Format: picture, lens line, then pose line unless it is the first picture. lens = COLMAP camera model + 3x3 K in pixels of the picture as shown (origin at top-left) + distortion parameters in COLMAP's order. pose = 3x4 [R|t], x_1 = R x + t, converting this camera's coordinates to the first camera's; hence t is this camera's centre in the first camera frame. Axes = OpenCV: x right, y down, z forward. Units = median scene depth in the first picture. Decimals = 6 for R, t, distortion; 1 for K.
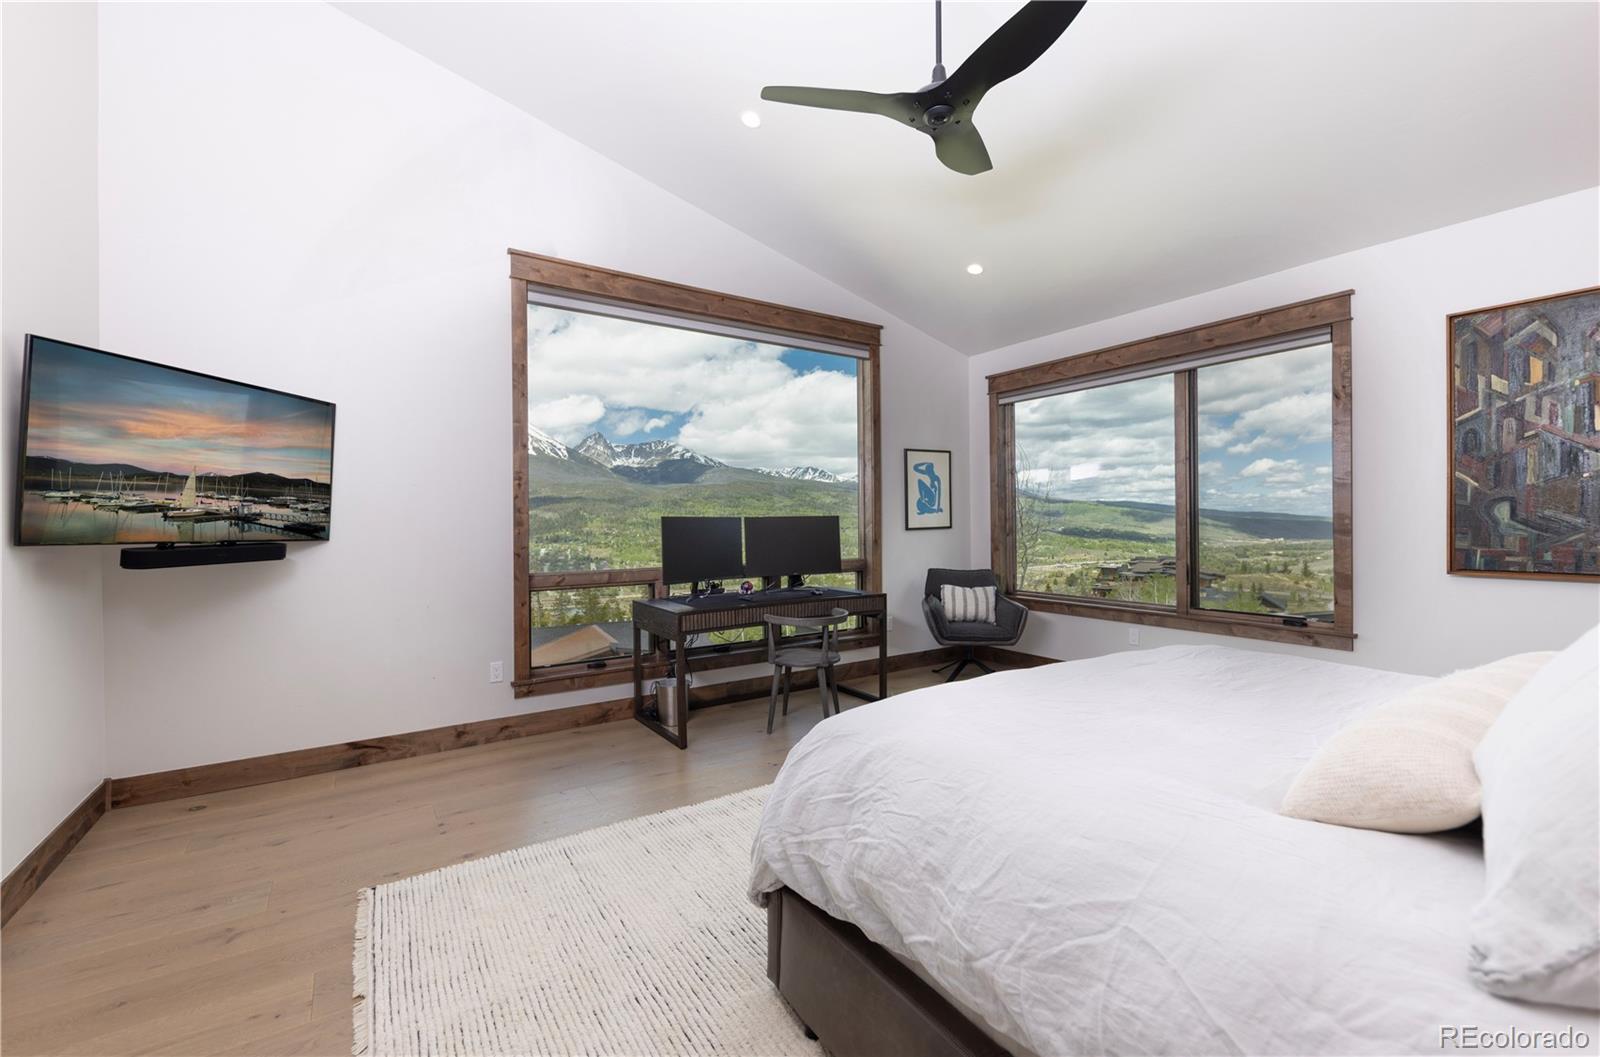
lens RADIAL K [[666.6, 0, 788.1], [0, 666.6, 526.4], [0, 0, 1]] dist [-0.001266, -0.000042]
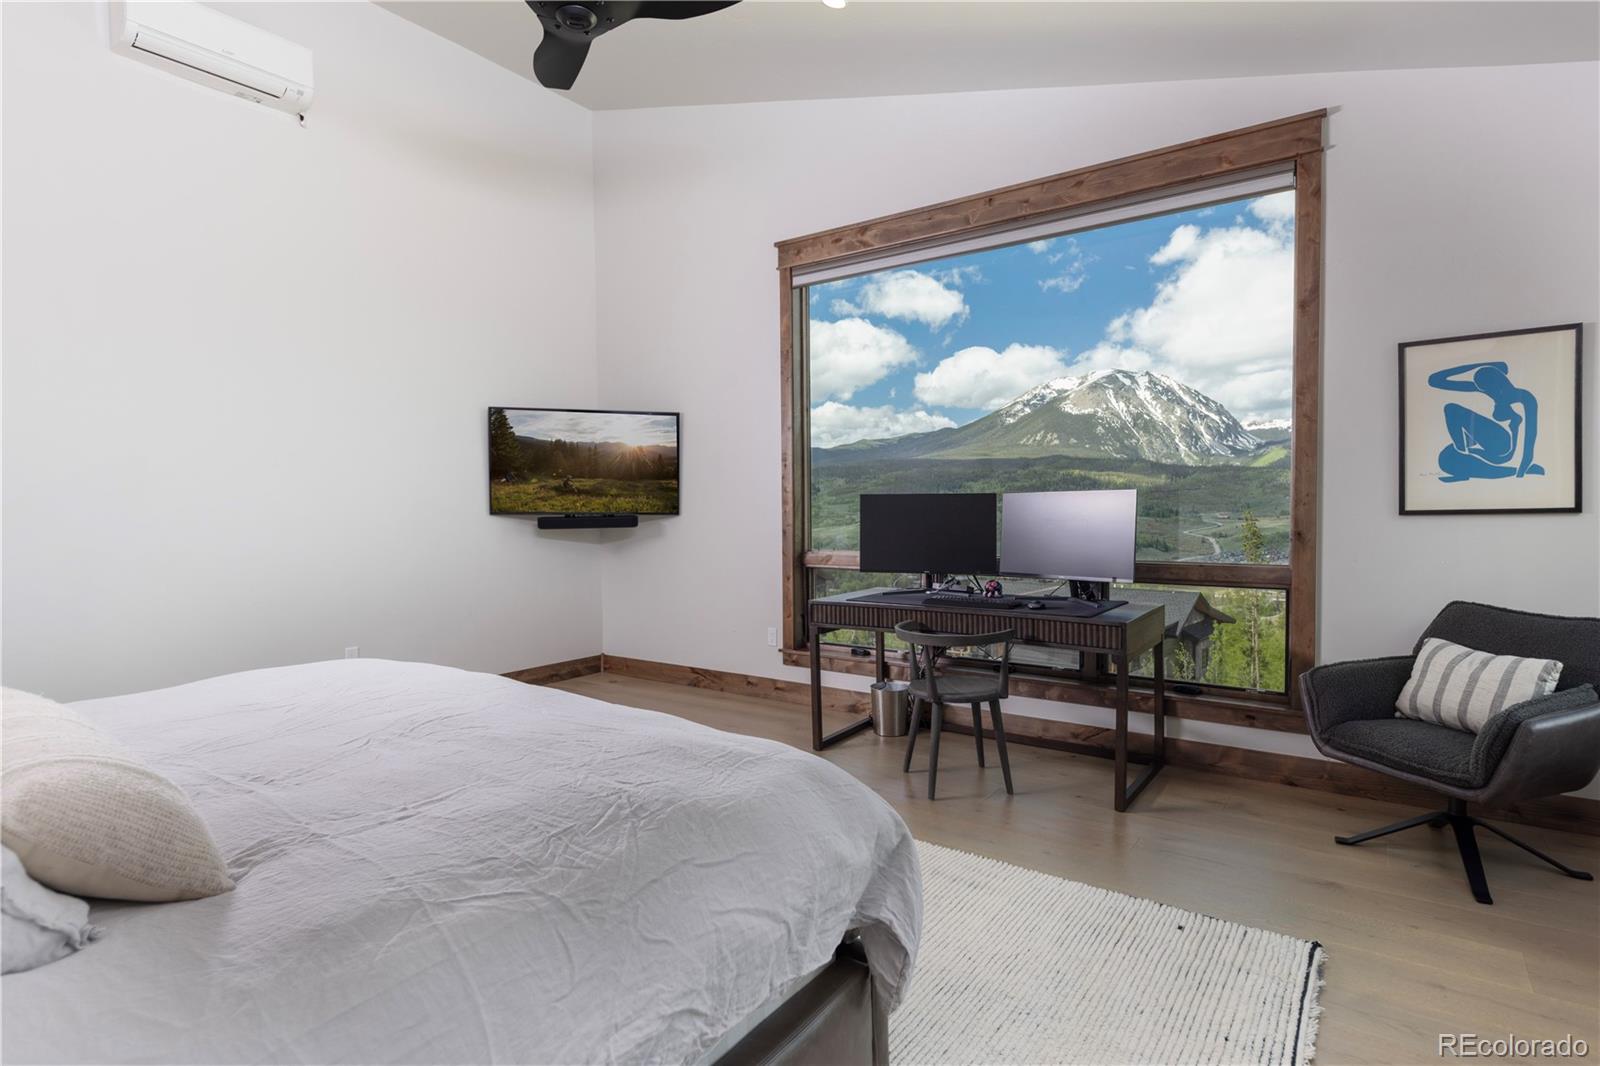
lens RADIAL K [[816.9, 0, 789.2], [0, 816.9, 537.9], [0, 0, 1]] dist [0.003050, 0.000030]
pose [[0.353211, 0.044593, -0.934480, 0.572556], [0.001232, 0.998840, 0.048130, -0.006525], [0.935543, -0.018152, 0.352747, 0.382194]]
